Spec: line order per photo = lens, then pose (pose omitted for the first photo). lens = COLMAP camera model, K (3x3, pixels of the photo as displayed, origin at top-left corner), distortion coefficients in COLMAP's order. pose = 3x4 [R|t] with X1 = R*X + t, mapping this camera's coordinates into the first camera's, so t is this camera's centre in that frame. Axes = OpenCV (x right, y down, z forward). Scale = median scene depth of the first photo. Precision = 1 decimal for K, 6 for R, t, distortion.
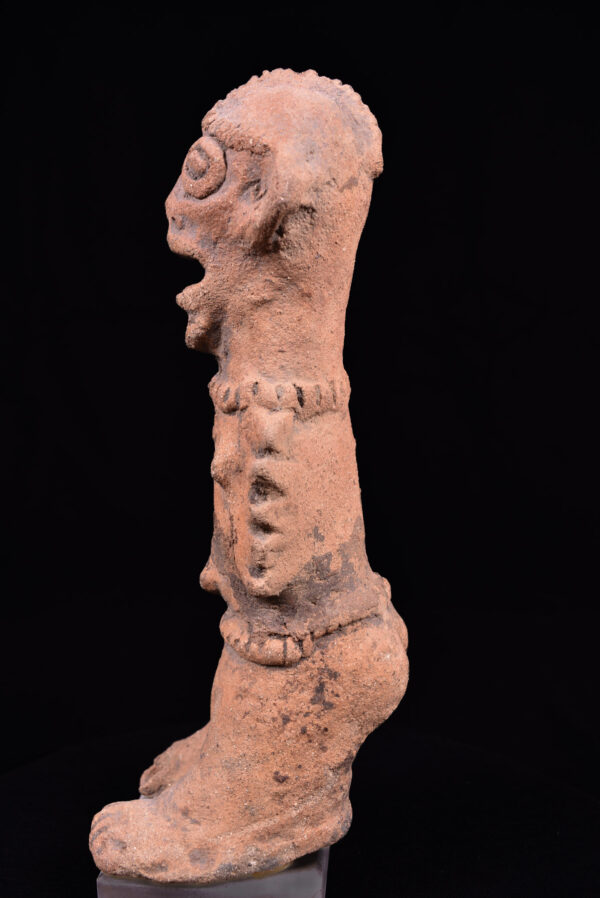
lens RADIAL K [[874.7, 0, 300.0], [0, 874.7, 449.0], [0, 0, 1]] dist [-0.079316, -0.015615]
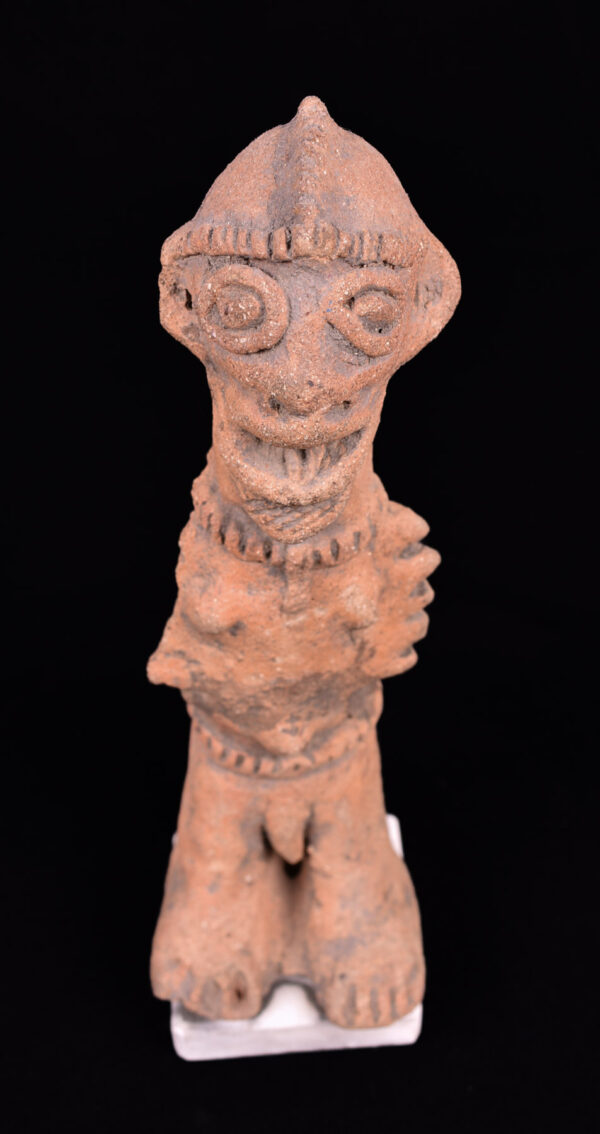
lens RADIAL K [[1323.9, 0, 301.3], [0, 1323.9, 535.6], [0, 0, 1]] dist [-0.080627, -0.000885]
pose [[-0.143999, -0.675701, 0.722975, -0.922197], [0.146509, 0.707981, 0.690868, -0.882569], [-0.978672, 0.205407, -0.002953, 1.061678]]
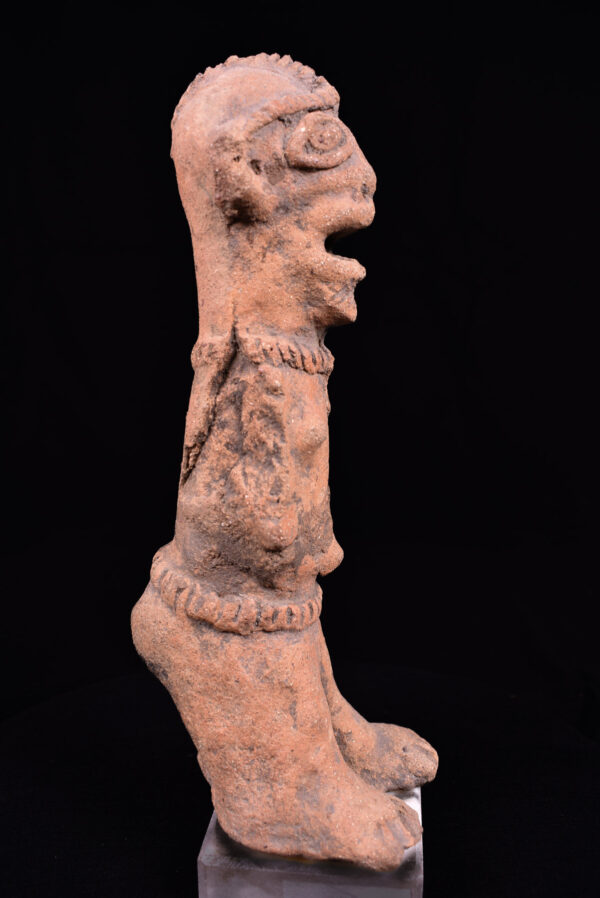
lens RADIAL K [[874.7, 0, 300.0], [0, 874.7, 449.0], [0, 0, 1]] dist [-0.079316, -0.015615]
pose [[-0.999667, -0.012442, 0.022593, -0.096109], [-0.004840, 0.950890, 0.309491, -0.303077], [-0.025334, 0.309279, -0.950634, 2.117020]]
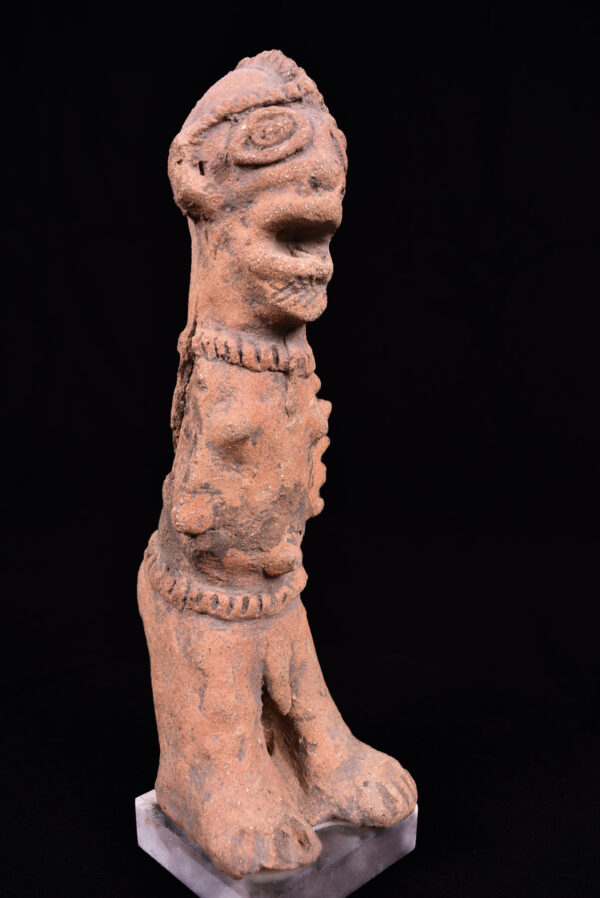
lens RADIAL K [[874.7, 0, 300.0], [0, 874.7, 449.0], [0, 0, 1]] dist [-0.079316, -0.015615]
pose [[-0.752370, -0.150648, 0.641283, -0.796548], [0.067908, 0.950575, 0.302977, -0.289623], [-0.655231, 0.271499, -0.704954, 1.827867]]
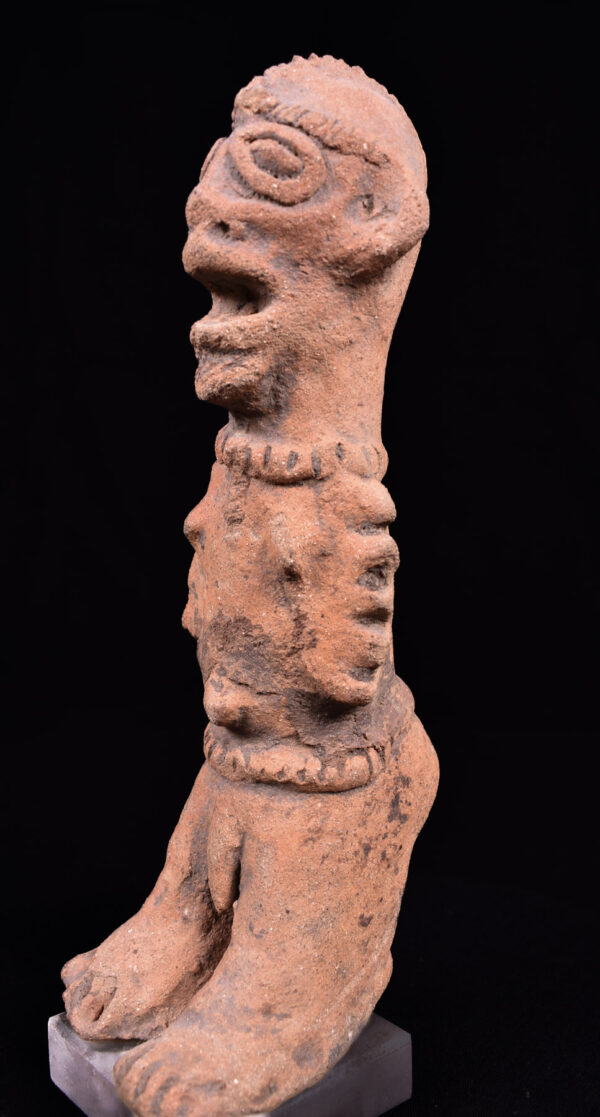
lens RADIAL K [[1091.9, 0, 379.2], [0, 1091.9, 557.0], [0, 0, 1]] dist [-0.087065, 0.011018]
pose [[0.677230, -0.092274, 0.729963, -0.758335], [0.076704, 0.995553, 0.054684, -0.023614], [-0.731763, 0.018957, 0.681296, 0.283823]]
